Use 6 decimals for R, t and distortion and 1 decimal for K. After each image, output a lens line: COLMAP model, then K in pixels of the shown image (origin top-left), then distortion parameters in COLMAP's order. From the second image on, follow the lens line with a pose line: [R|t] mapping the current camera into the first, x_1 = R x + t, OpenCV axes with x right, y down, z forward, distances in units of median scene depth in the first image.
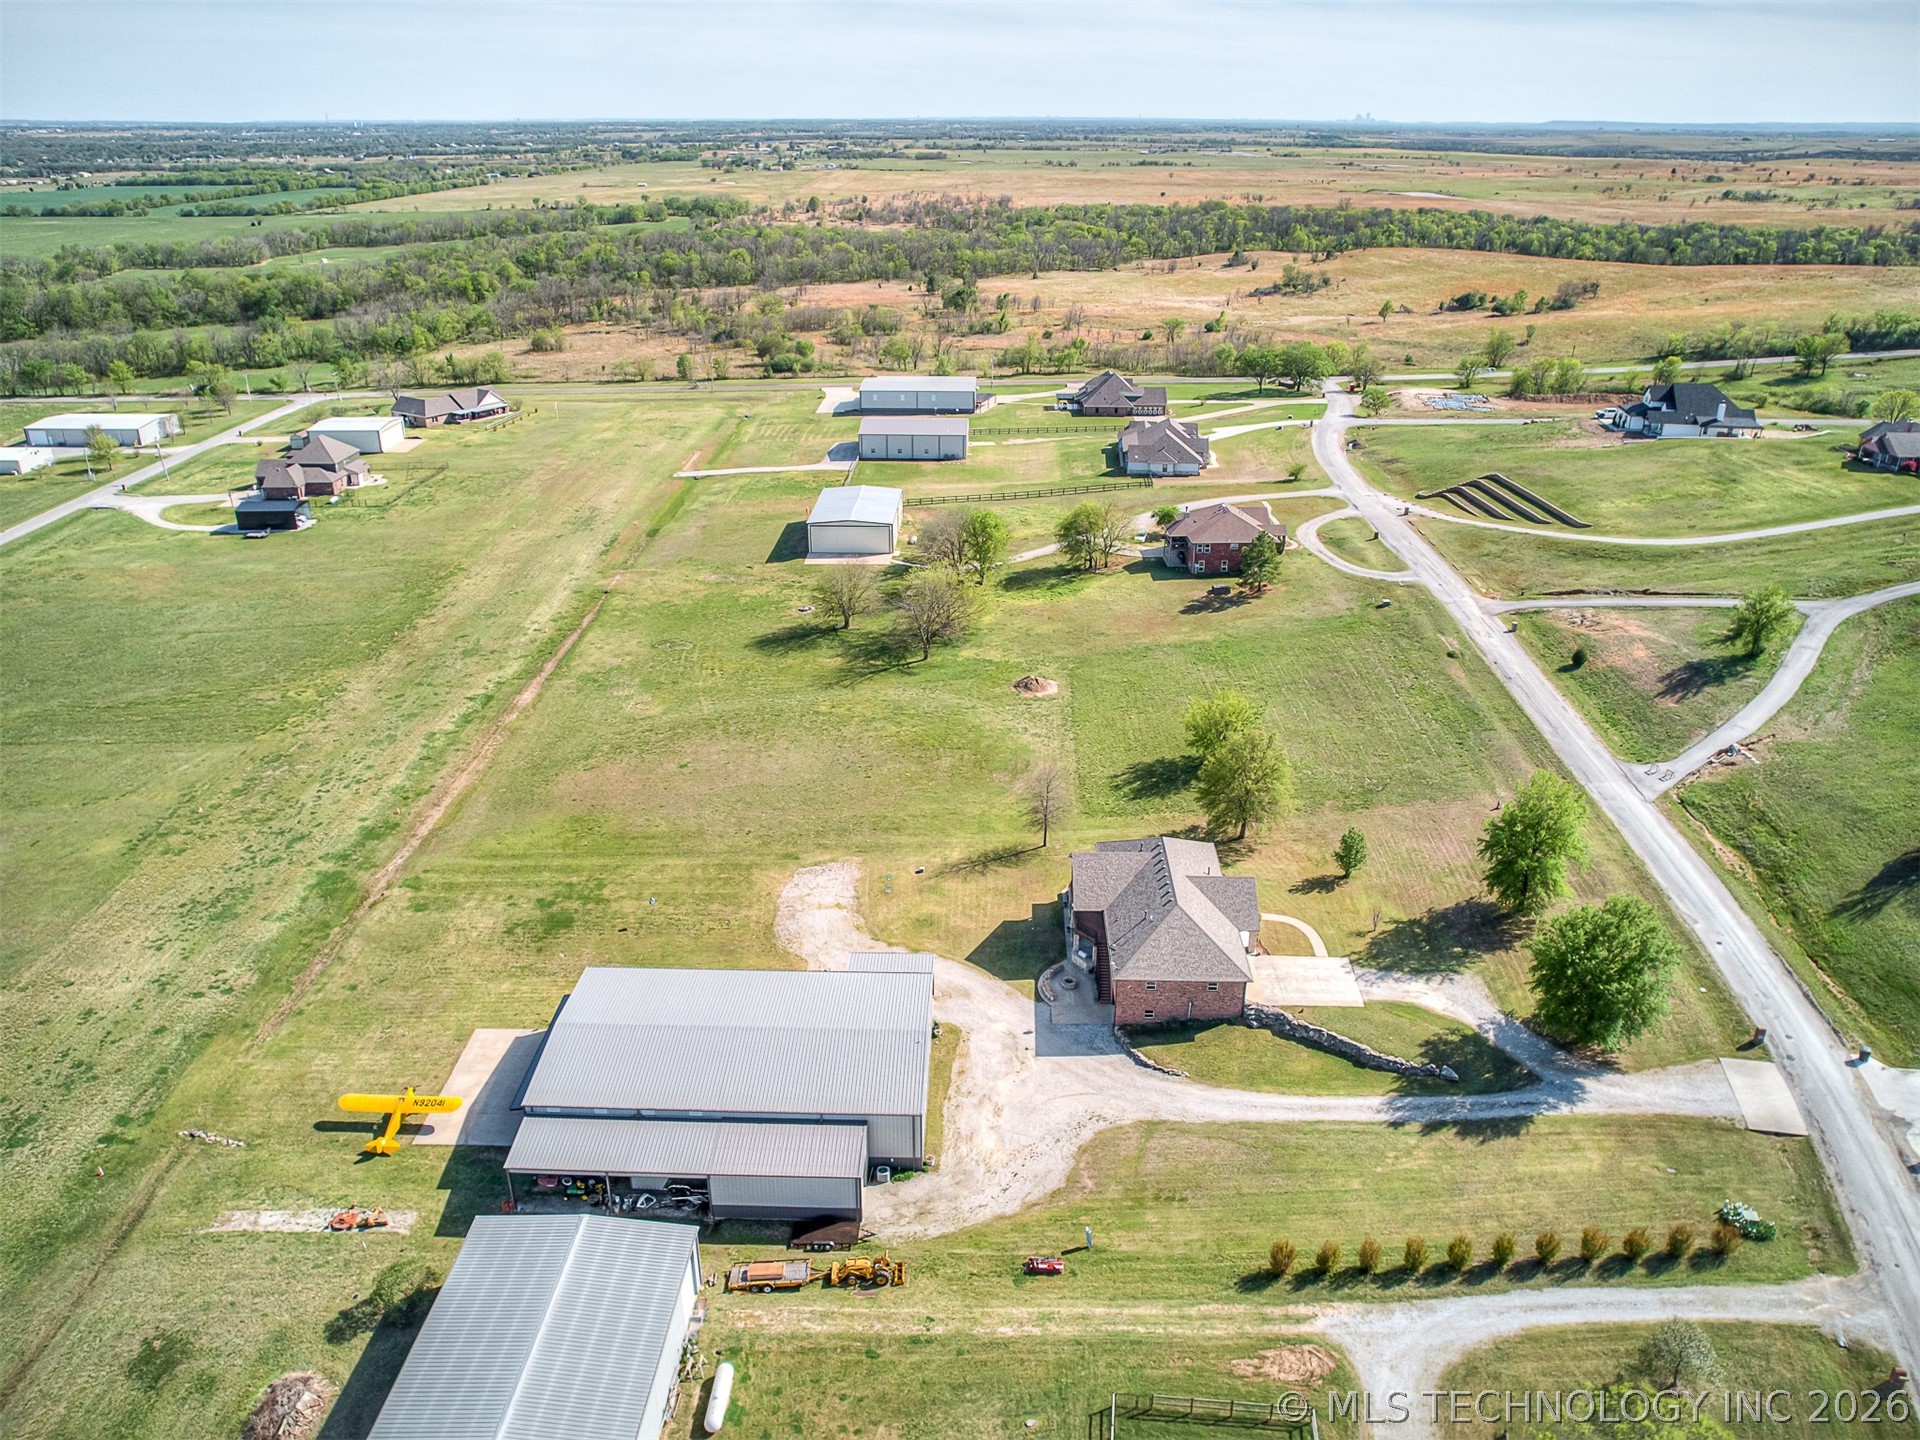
lens RADIAL K [[1386.5, 0, 960.0], [0, 1386.5, 720.0], [0, 0, 1]] dist [-0.075241, 0.060364]
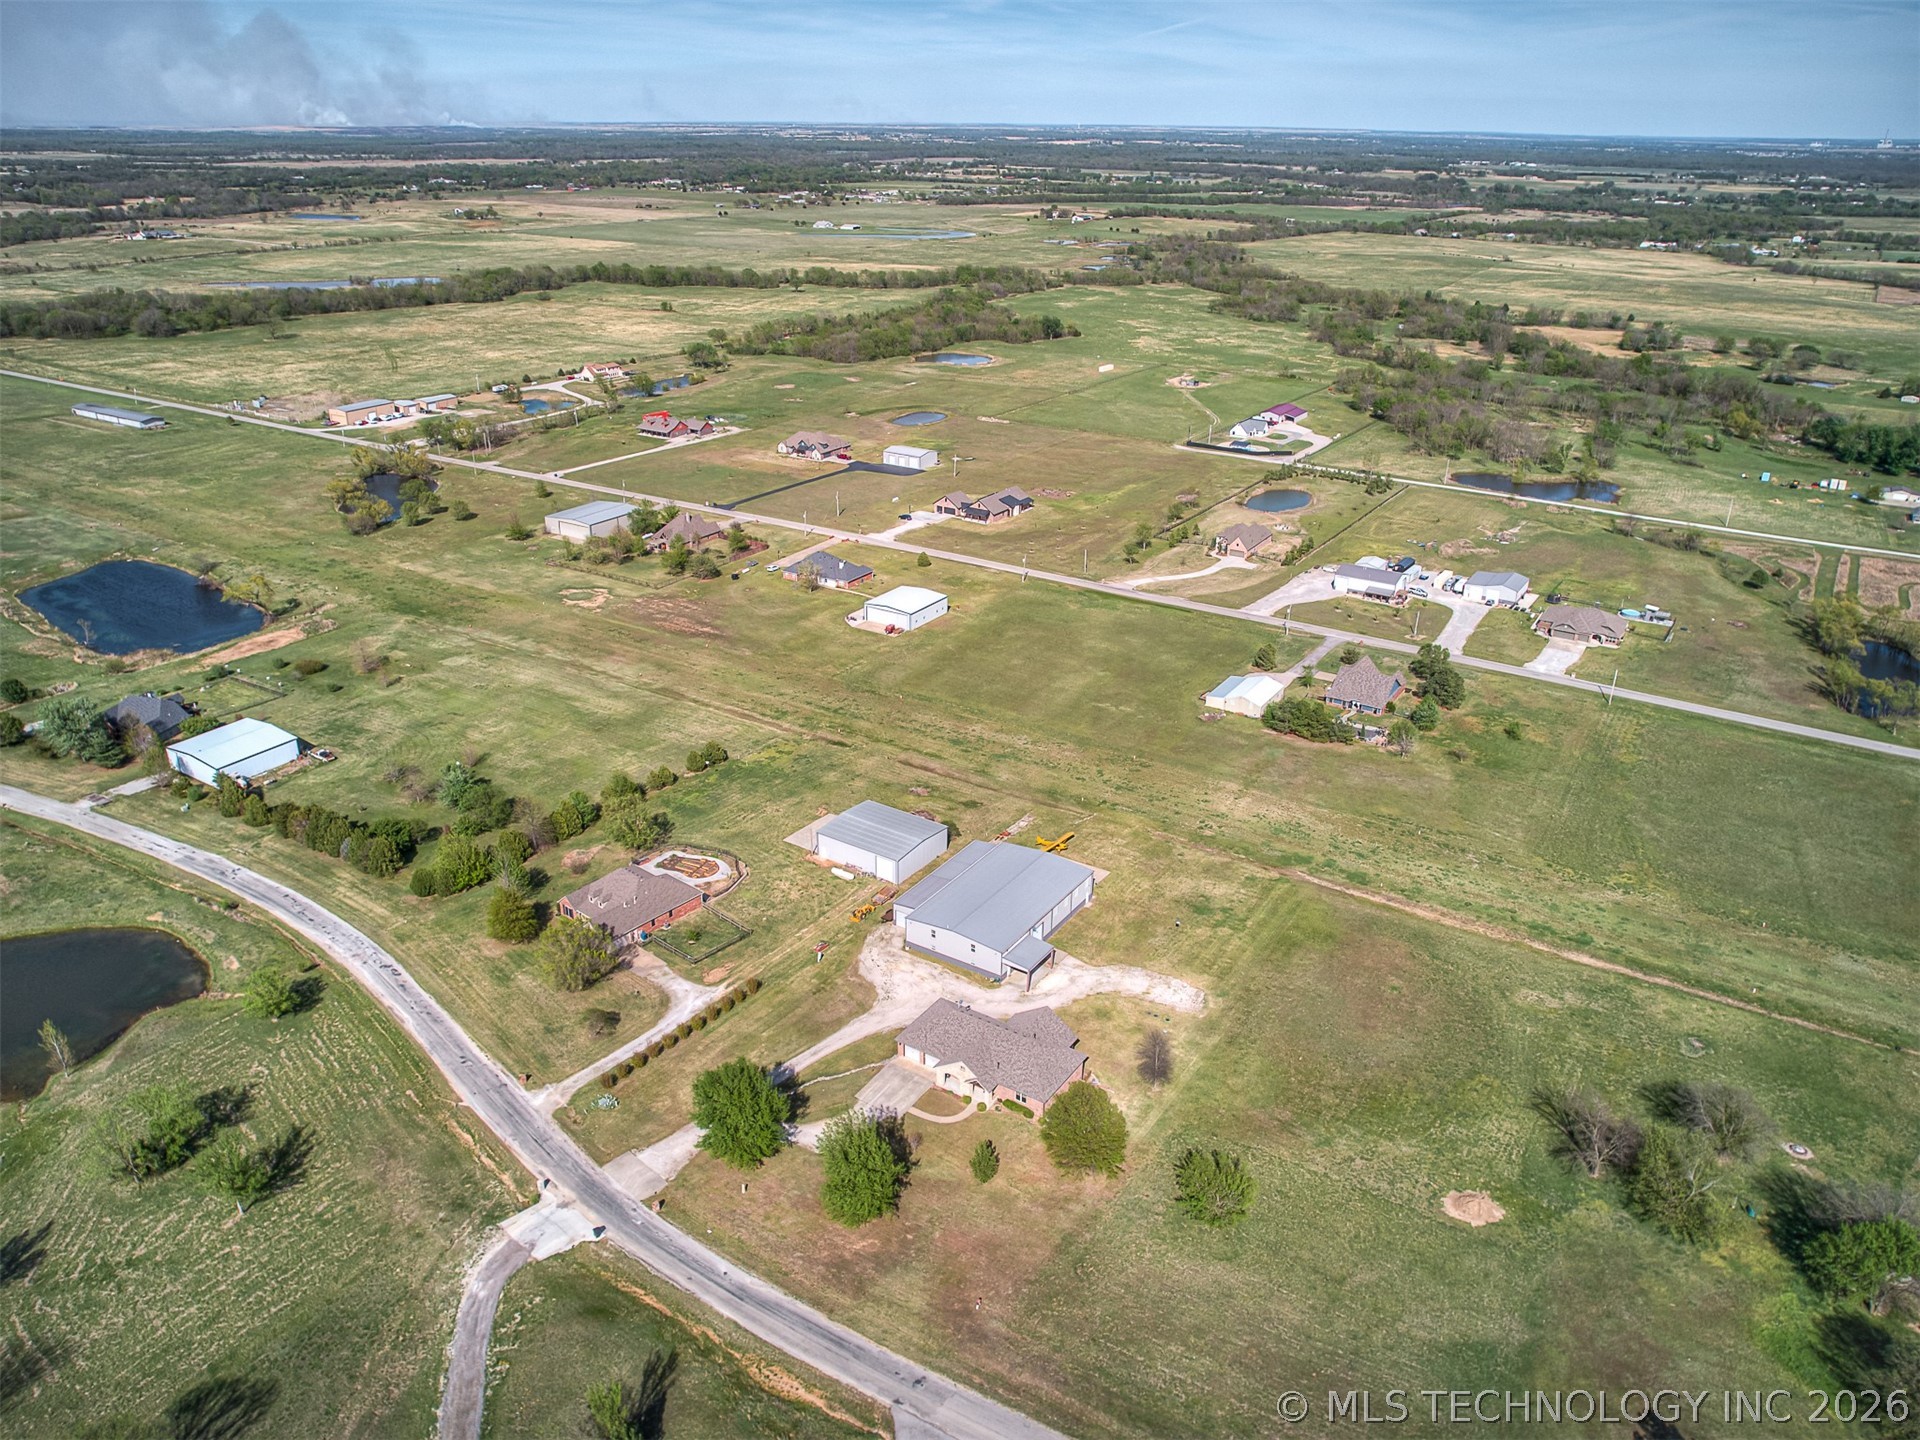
lens RADIAL K [[1387.4, 0, 960.0], [0, 1387.4, 720.0], [0, 0, 1]] dist [-0.053333, 0.001226]
pose [[-0.523815, 0.336973, -0.782347, 0.905265], [-0.354835, 0.748637, 0.560030, -0.709348], [0.774410, 0.570957, -0.272577, 0.881711]]
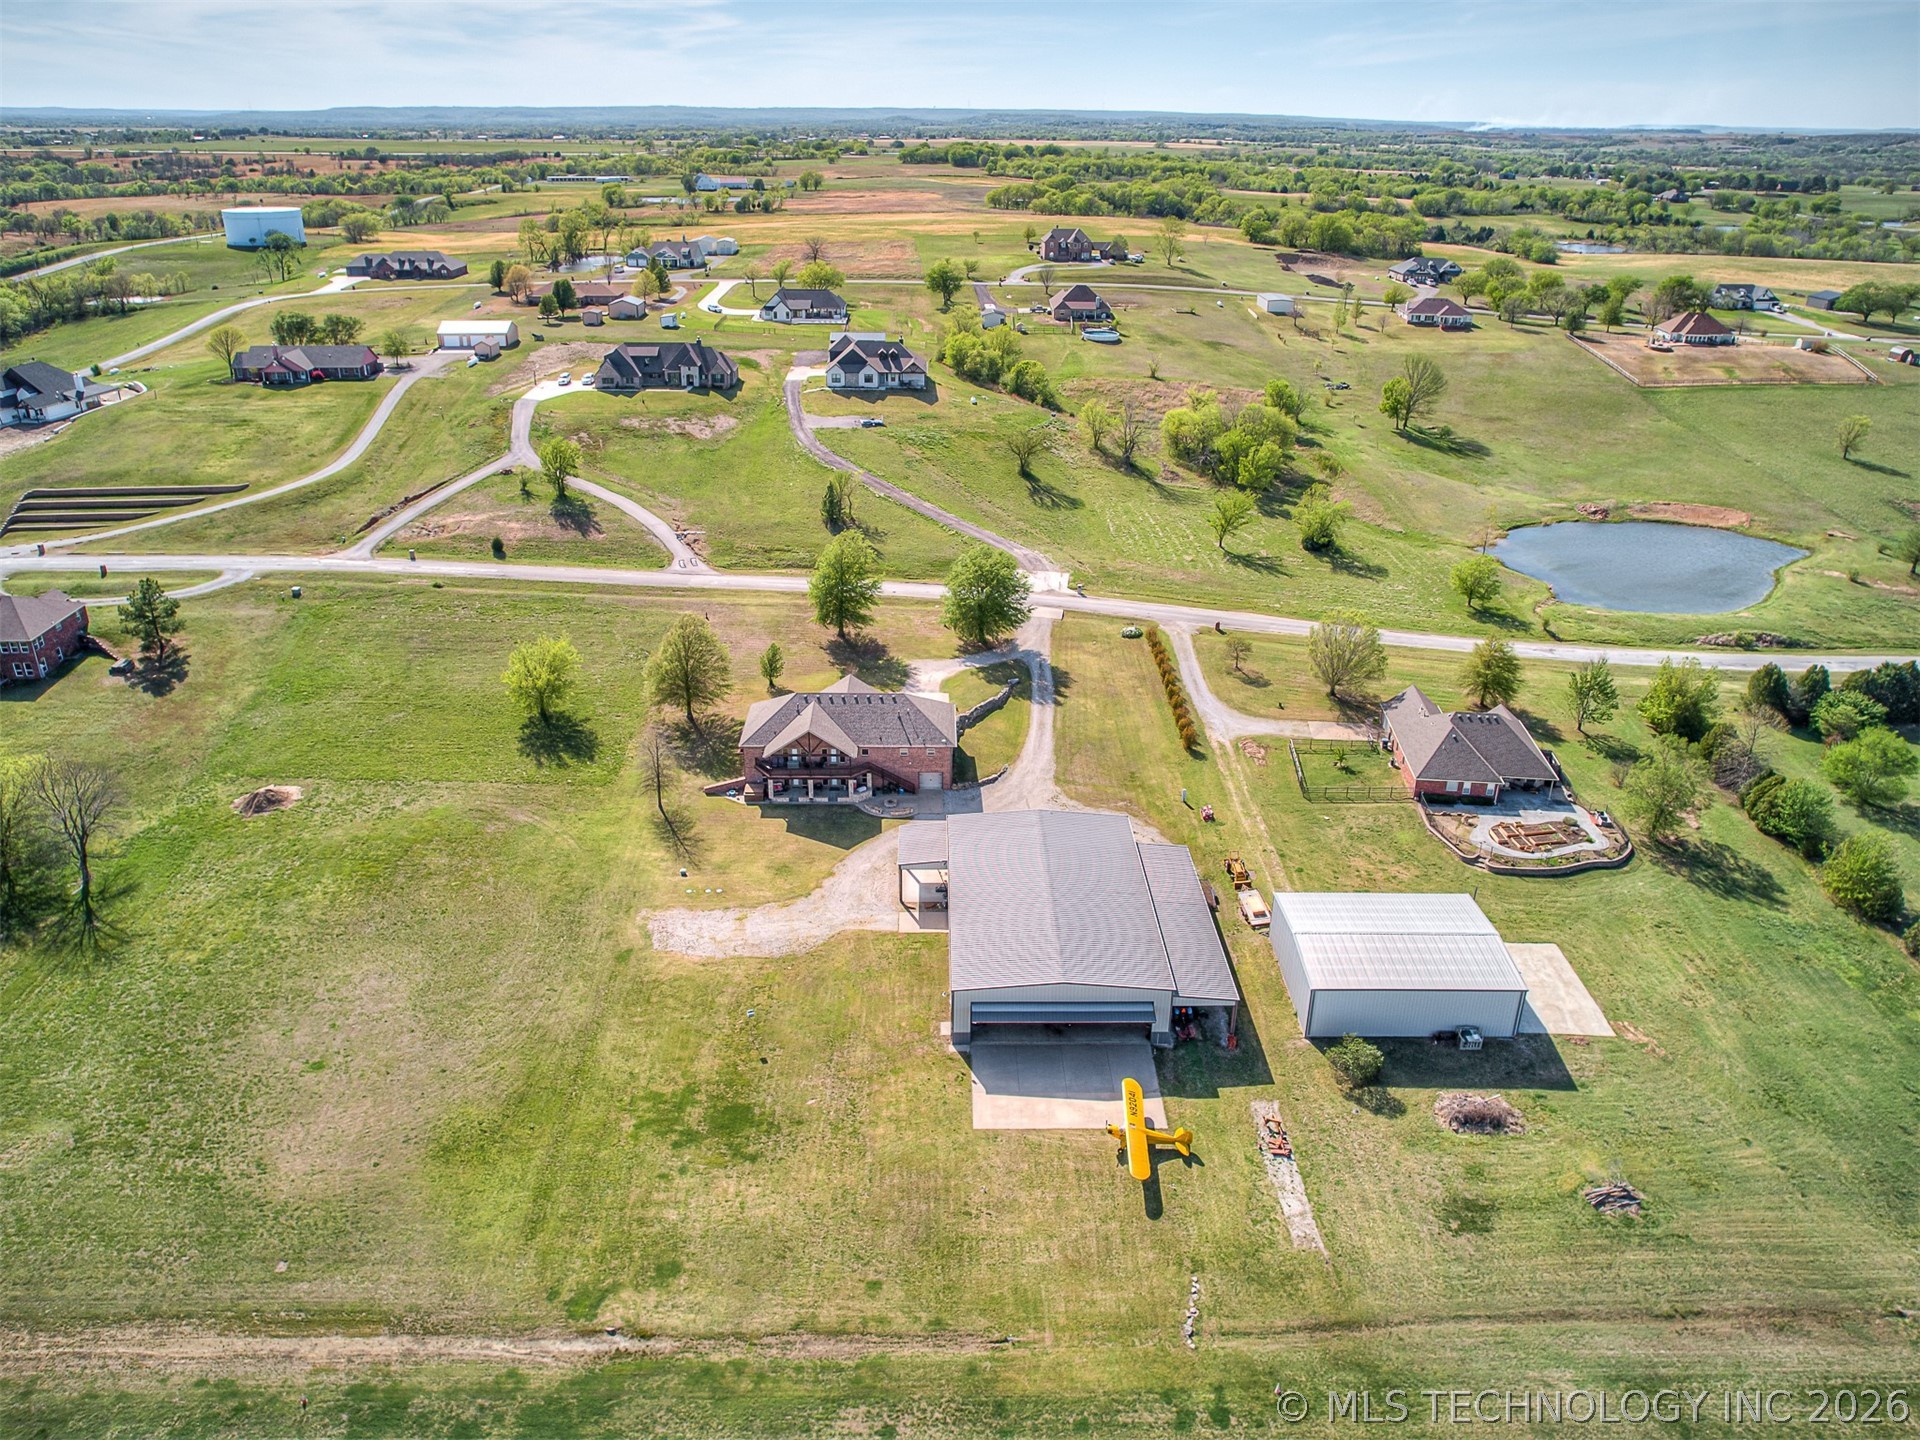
lens RADIAL K [[1356.5, 0, 960.0], [0, 1356.5, 720.0], [0, 0, 1]] dist [-0.047759, -0.002633]
pose [[-0.040524, -0.414645, 0.909080, -0.718648], [0.394949, 0.829087, 0.395765, -0.233676], [-0.917809, 0.375078, 0.130165, 0.560235]]
